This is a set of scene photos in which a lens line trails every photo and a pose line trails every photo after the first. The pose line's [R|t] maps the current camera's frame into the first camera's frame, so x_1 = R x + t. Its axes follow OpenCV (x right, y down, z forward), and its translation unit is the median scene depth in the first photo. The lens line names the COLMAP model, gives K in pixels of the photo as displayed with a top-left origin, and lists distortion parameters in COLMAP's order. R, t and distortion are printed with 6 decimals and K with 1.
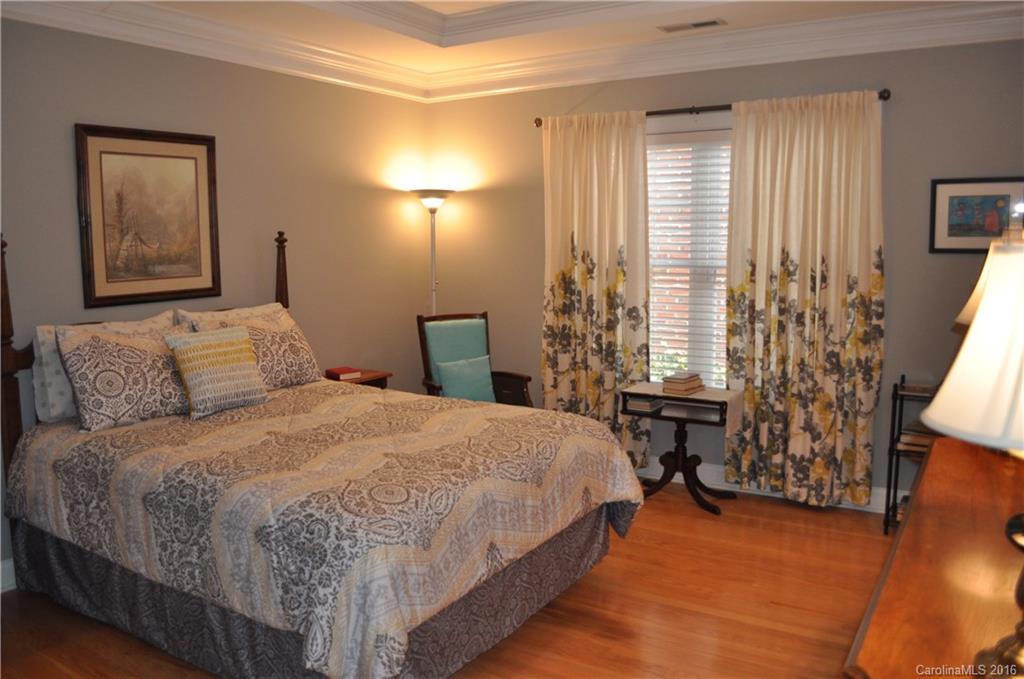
lens RADIAL K [[804.2, 0, 512.0], [0, 804.2, 339.5], [0, 0, 1]] dist [-0.083592, 0.004477]
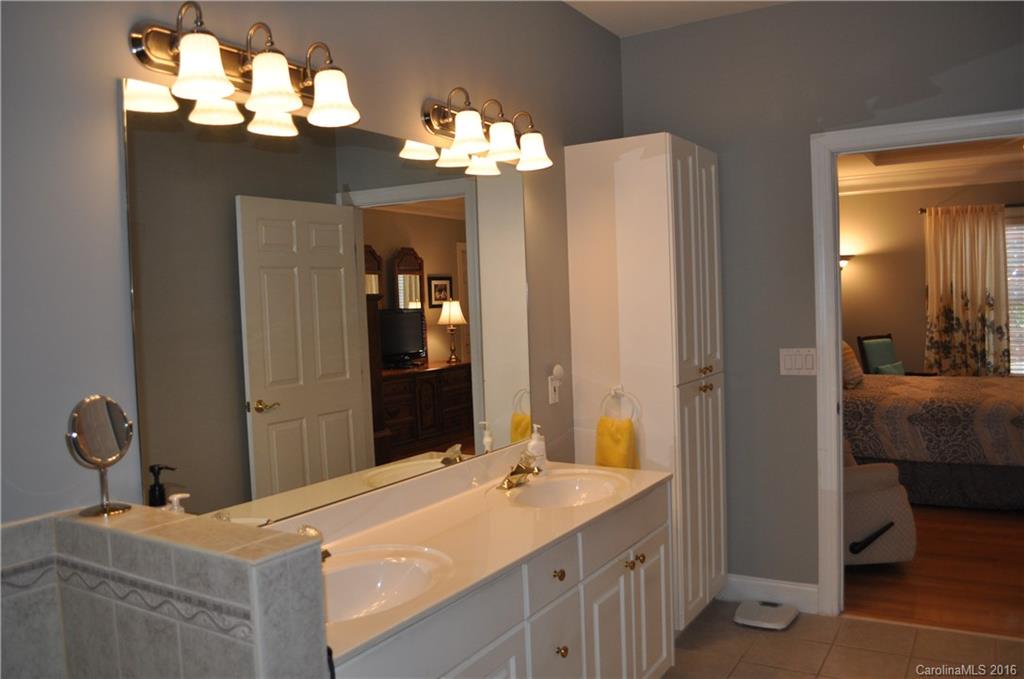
lens RADIAL K [[804.2, 0, 512.0], [0, 804.2, 339.5], [0, 0, 1]] dist [-0.083592, 0.004477]
pose [[0.999541, -0.029644, 0.006213, -0.805762], [0.030018, 0.996896, -0.072787, 0.067607], [-0.004036, 0.072941, 0.997328, -0.516920]]
